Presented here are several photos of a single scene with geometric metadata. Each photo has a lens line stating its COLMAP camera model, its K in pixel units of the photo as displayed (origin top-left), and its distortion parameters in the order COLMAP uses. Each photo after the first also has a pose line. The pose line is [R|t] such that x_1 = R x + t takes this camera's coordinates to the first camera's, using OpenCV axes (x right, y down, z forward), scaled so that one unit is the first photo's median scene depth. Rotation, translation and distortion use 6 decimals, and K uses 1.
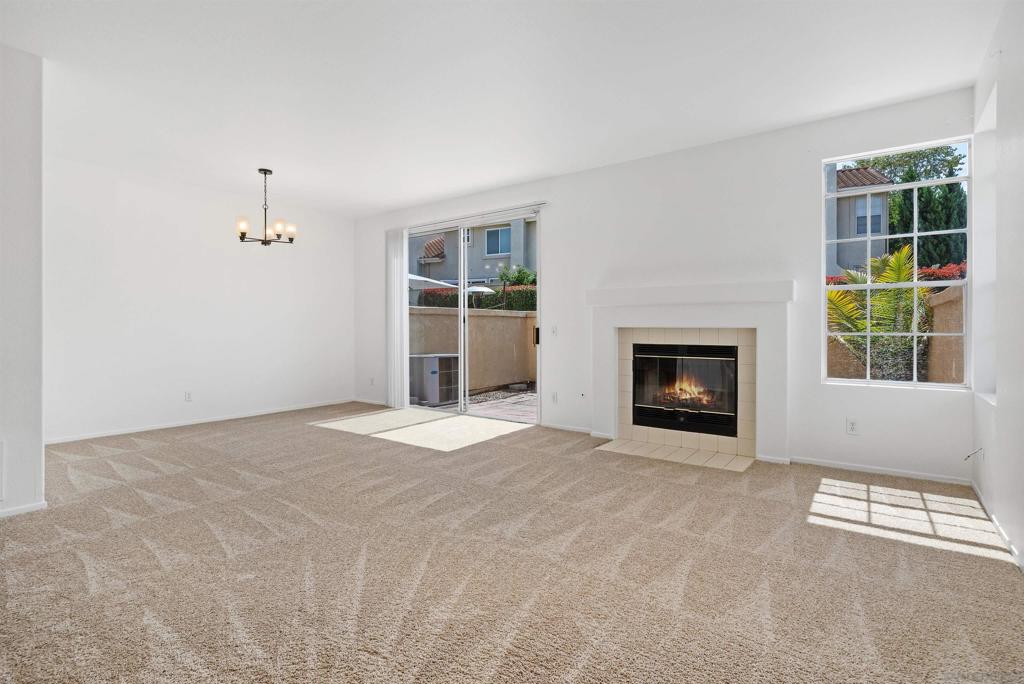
lens RADIAL K [[484.3, 0, 498.9], [0, 484.3, 331.5], [0, 0, 1]] dist [0.000759, 0.000228]
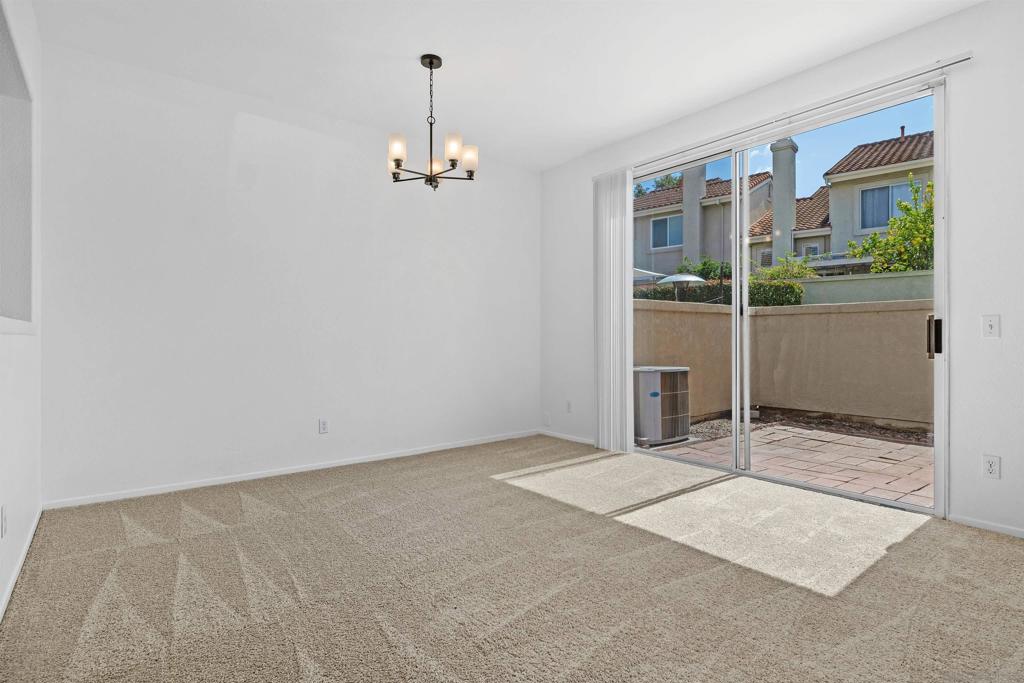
lens RADIAL K [[523.2, 0, 510.6], [0, 523.2, 337.7], [0, 0, 1]] dist [0.007139, 0.001359]
pose [[0.965263, 0.000557, -0.261279, -0.212215], [-0.001309, 0.999995, -0.002705, 0.013336], [0.261276, 0.002953, 0.965260, 0.390862]]
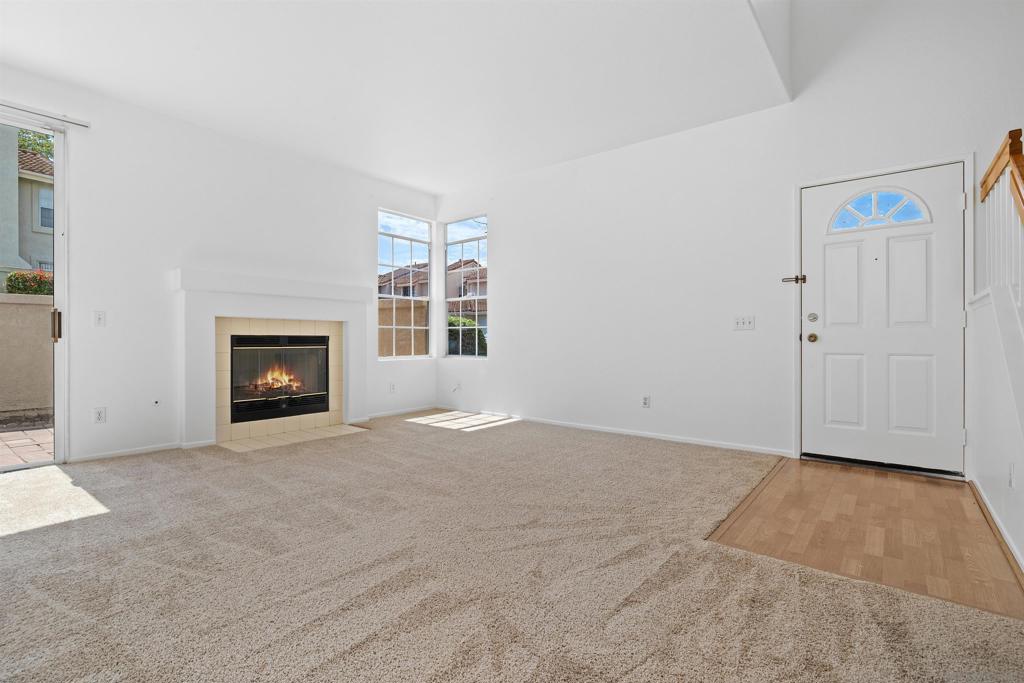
lens RADIAL K [[484.3, 0, 519.0], [0, 484.3, 337.3], [0, 0, 1]] dist [0.000759, 0.000228]
pose [[0.045568, -0.001815, 0.998960, -0.562808], [0.000120, 0.999998, 0.001812, 0.025724], [-0.998961, 0.000037, 0.045569, 0.385042]]
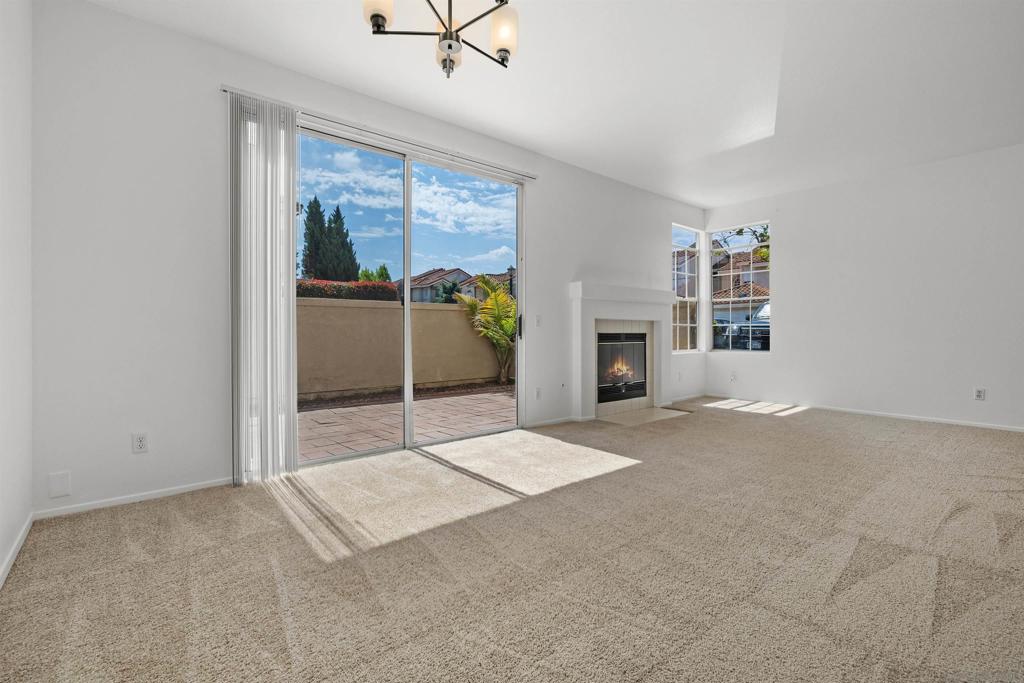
lens RADIAL K [[468.6, 0, 517.0], [0, 468.6, 331.7], [0, 0, 1]] dist [-0.005899, 0.000028]
pose [[0.232490, -0.005847, 0.972581, -0.781464], [0.000172, 0.999982, 0.005971, 0.014098], [-0.972599, -0.001221, 0.232487, 0.856952]]
